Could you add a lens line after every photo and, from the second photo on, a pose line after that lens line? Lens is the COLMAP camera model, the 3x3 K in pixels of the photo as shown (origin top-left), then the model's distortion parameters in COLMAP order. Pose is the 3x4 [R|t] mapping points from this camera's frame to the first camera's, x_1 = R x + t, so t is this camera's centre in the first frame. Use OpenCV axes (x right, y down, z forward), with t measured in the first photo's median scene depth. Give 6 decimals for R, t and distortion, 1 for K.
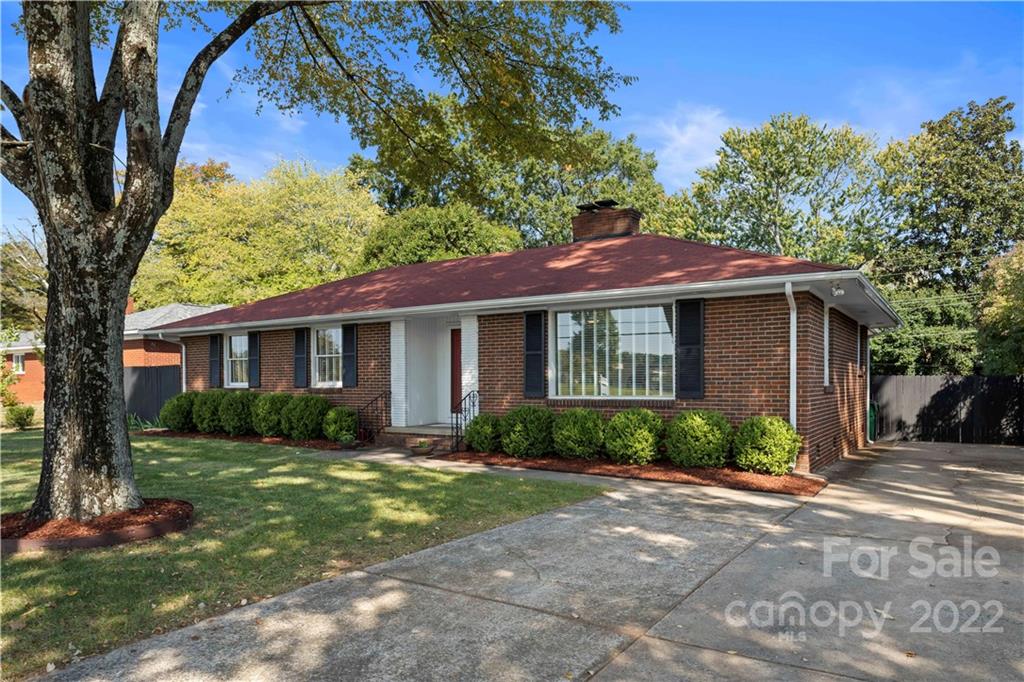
lens RADIAL K [[658.5, 0, 511.6], [0, 658.5, 381.0], [0, 0, 1]] dist [-0.002072, -0.002316]
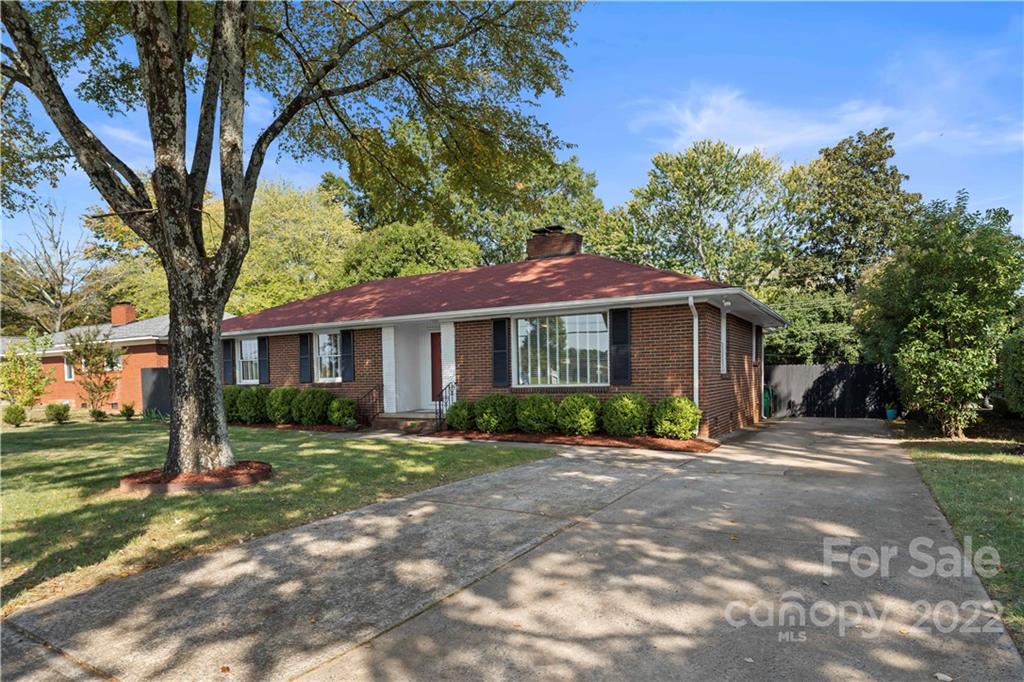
lens RADIAL K [[595.7, 0, 511.4], [0, 595.7, 398.6], [0, 0, 1]] dist [-0.000226, 0.000194]
pose [[0.997455, -0.020049, 0.068425, -0.021447], [0.017410, 0.999089, 0.038957, 0.003201], [-0.069144, -0.037667, 0.996895, -0.129605]]
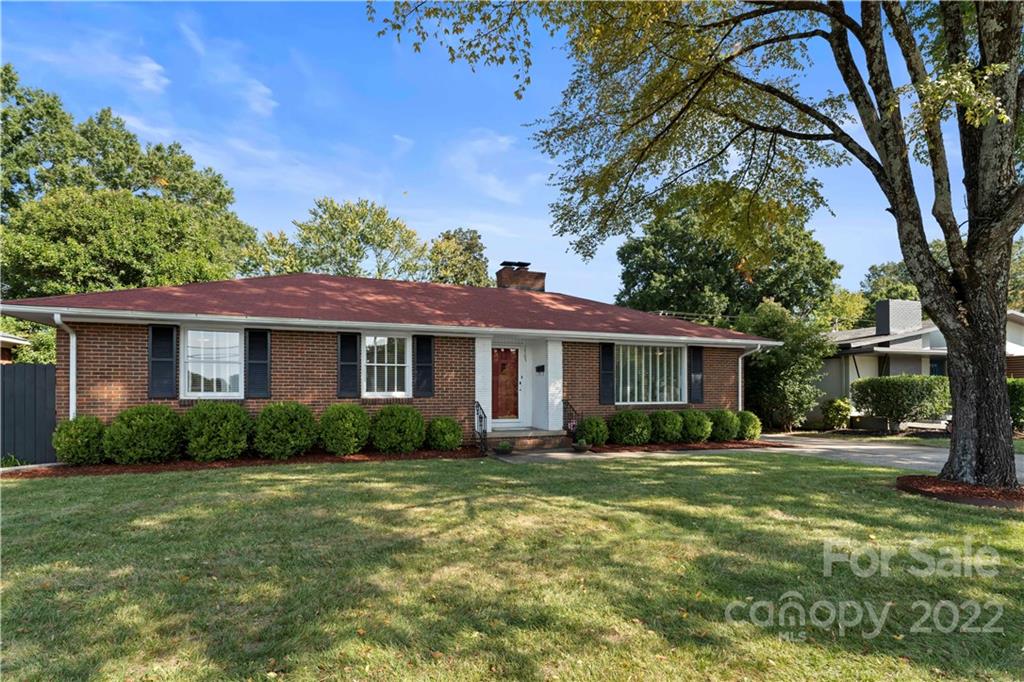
lens RADIAL K [[507.9, 0, 511.9], [0, 507.9, 393.3], [0, 0, 1]] dist [-0.001790, -0.000100]
pose [[0.585370, 0.005500, 0.810748, -0.842614], [-0.000632, 0.999980, -0.006328, 0.008125], [-0.810766, 0.003191, 0.585362, 0.455028]]
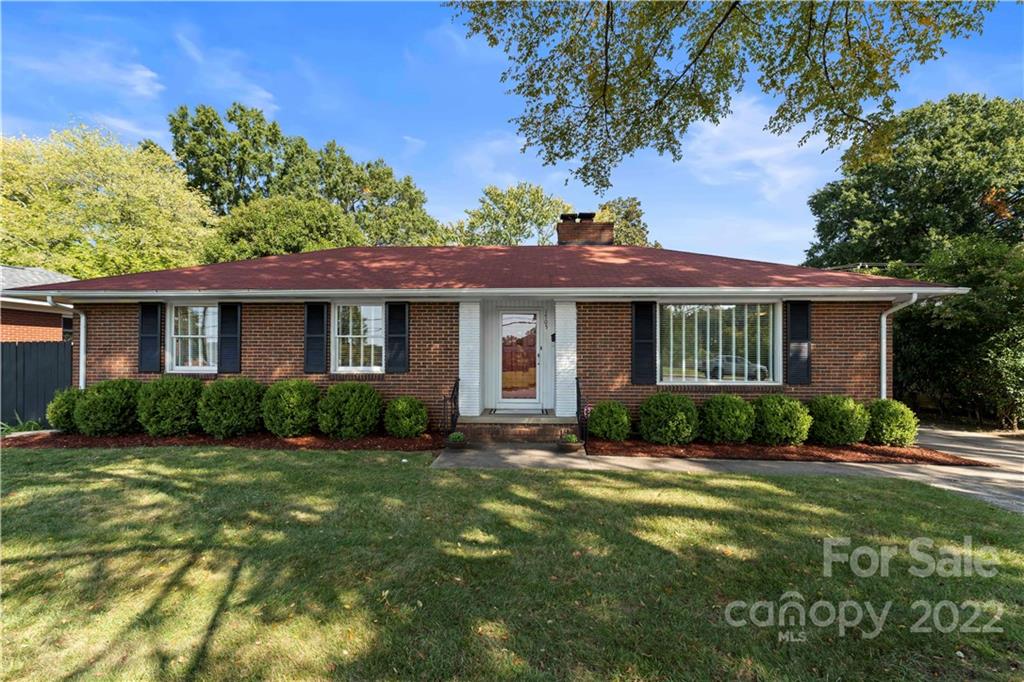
lens RADIAL K [[457.4, 0, 509.3], [0, 457.4, 357.4], [0, 0, 1]] dist [-0.000032, -0.000383]
pose [[0.860718, 0.008713, 0.509007, -0.451826], [-0.007000, 0.999962, -0.005279, -0.010333], [-0.509033, 0.000980, 0.860746, 0.415464]]
